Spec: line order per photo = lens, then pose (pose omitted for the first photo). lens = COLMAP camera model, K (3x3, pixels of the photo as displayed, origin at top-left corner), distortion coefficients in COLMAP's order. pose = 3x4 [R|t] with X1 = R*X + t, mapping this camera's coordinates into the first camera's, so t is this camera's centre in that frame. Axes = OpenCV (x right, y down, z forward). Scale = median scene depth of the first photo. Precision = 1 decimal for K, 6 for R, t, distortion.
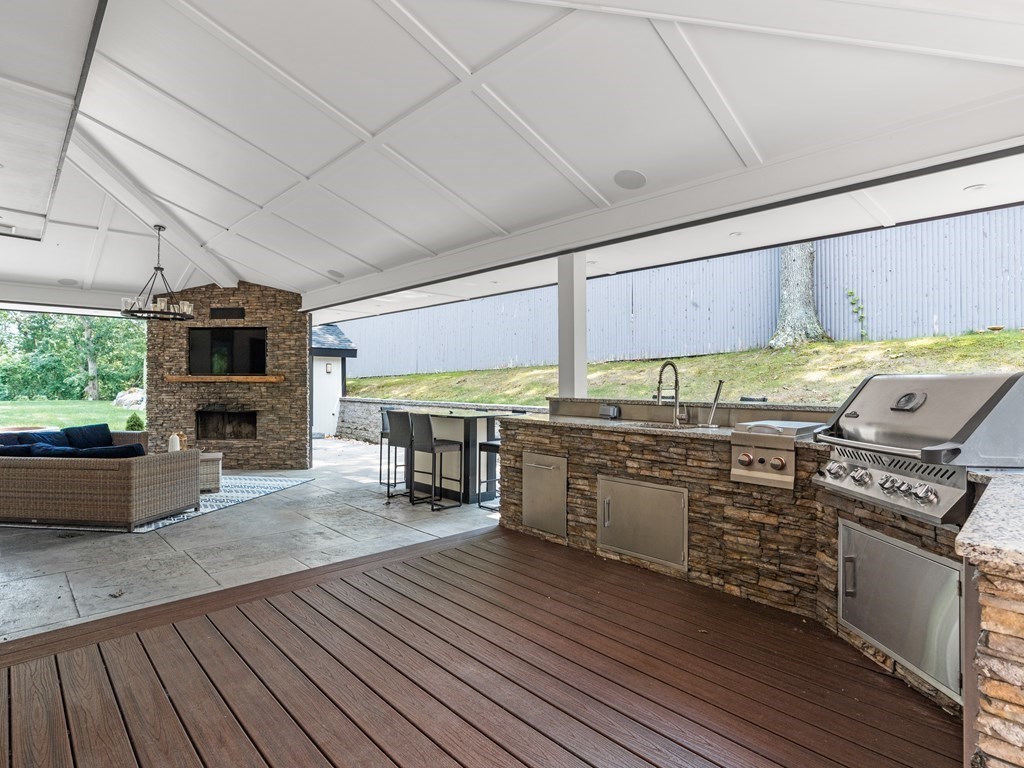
lens RADIAL K [[529.1, 0, 508.5], [0, 529.1, 376.5], [0, 0, 1]] dist [-0.001444, 0.001195]
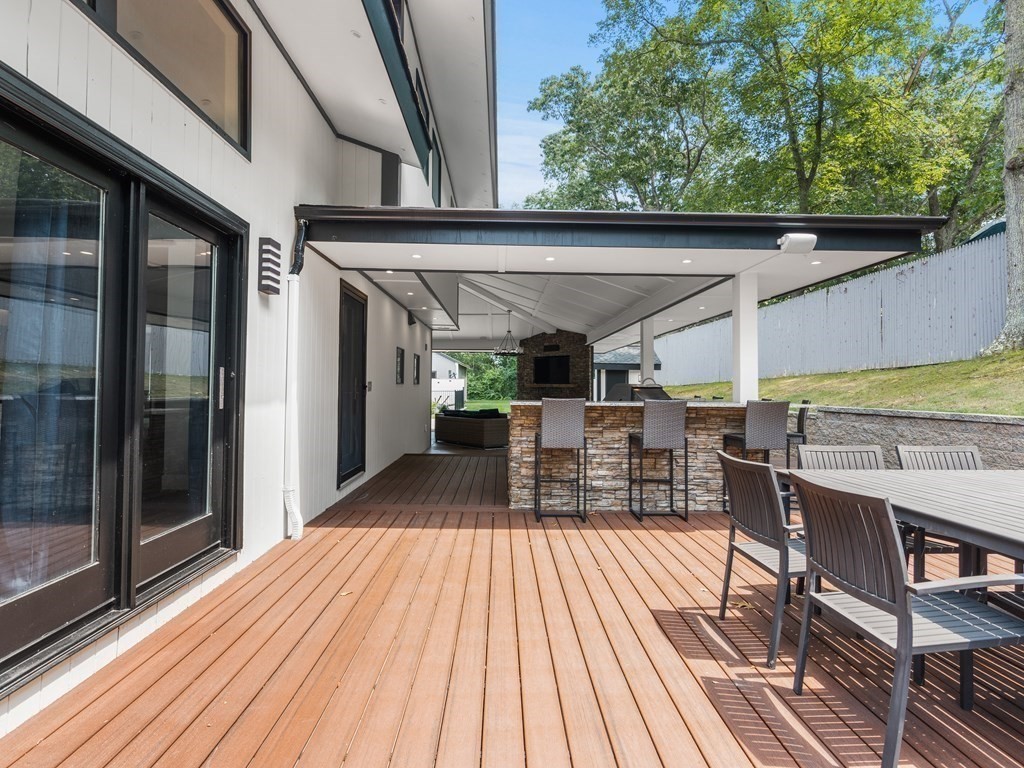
lens RADIAL K [[529.1, 0, 508.5], [0, 529.1, 376.5], [0, 0, 1]] dist [-0.001444, 0.001195]
pose [[0.731897, -0.010153, -0.681339, 0.555809], [0.000328, 0.999894, -0.014547, -0.000855], [0.681415, 0.010423, 0.731823, -0.375926]]
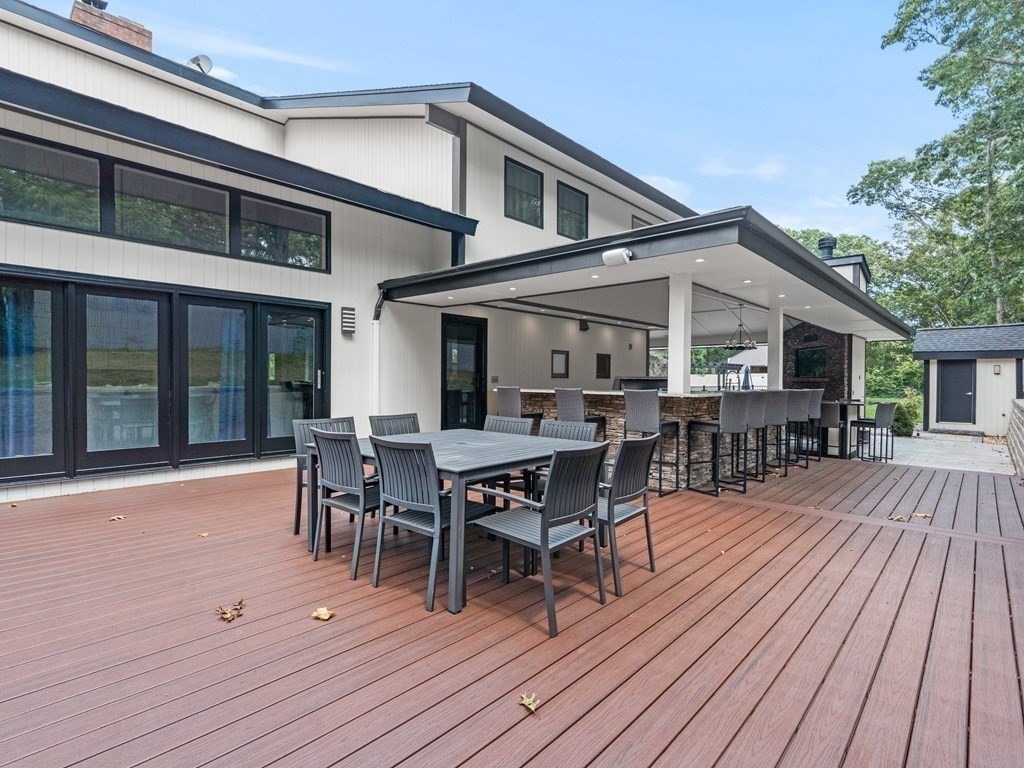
lens RADIAL K [[529.1, 0, 508.5], [0, 529.1, 376.5], [0, 0, 1]] dist [-0.001444, 0.001195]
pose [[0.072937, -0.008662, -0.997299, 0.988117], [0.003143, 0.999959, -0.008455, 0.005110], [0.997332, -0.002518, 0.072961, -0.020305]]
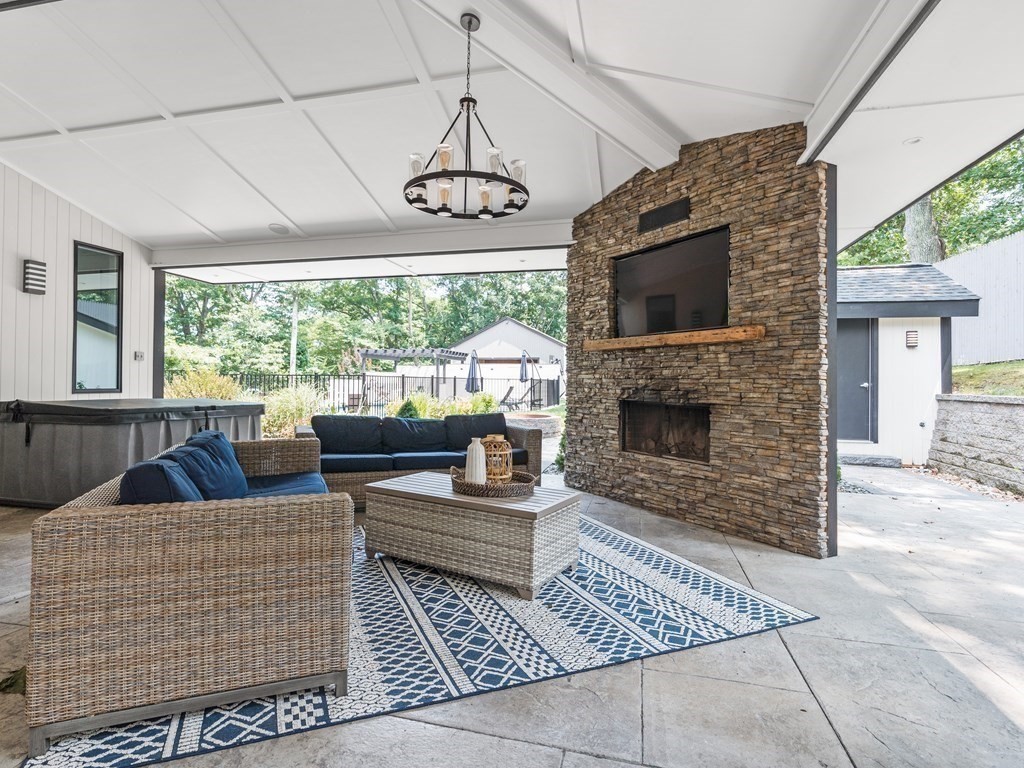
lens RADIAL K [[529.1, 0, 508.5], [0, 529.1, 376.5], [0, 0, 1]] dist [-0.001444, 0.001195]
pose [[0.538892, -0.004602, -0.842362, -0.173370], [-0.001734, 0.999977, -0.006573, 0.043312], [0.842373, 0.005003, 0.538871, 0.589708]]
